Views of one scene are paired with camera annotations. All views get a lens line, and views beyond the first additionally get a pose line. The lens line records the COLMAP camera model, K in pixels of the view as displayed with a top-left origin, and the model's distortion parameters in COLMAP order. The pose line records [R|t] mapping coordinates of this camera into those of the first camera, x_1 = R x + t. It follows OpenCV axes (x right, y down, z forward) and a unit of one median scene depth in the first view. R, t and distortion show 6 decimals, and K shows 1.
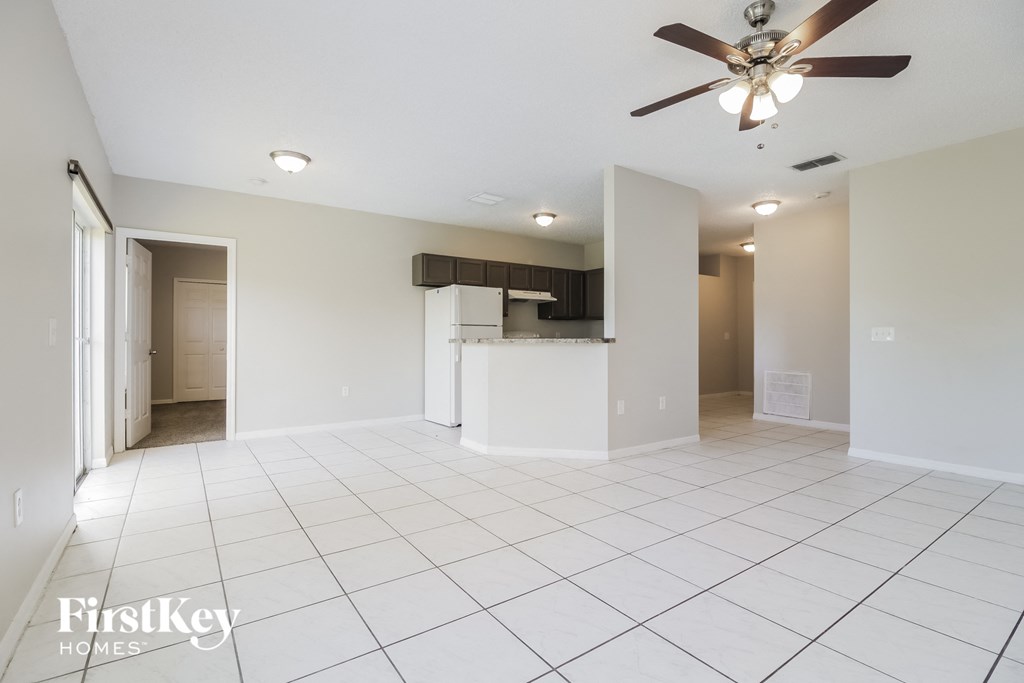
lens RADIAL K [[476.1, 0, 507.5], [0, 476.1, 336.9], [0, 0, 1]] dist [-0.000981, -0.011717]
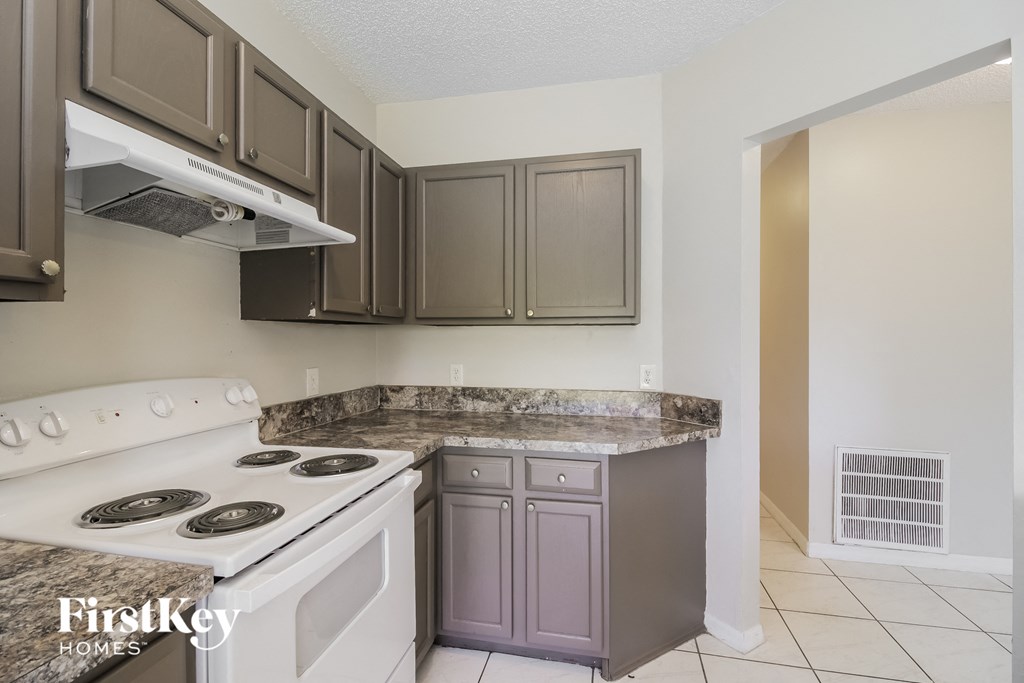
lens RADIAL K [[476.1, 0, 507.5], [0, 476.1, 336.9], [0, 0, 1]] dist [-0.000981, -0.011717]
pose [[0.740214, 0.002061, 0.672368, 0.002254], [-0.004336, 0.999989, 0.001707, -0.030714], [-0.672357, -0.004179, 0.740215, 0.763675]]
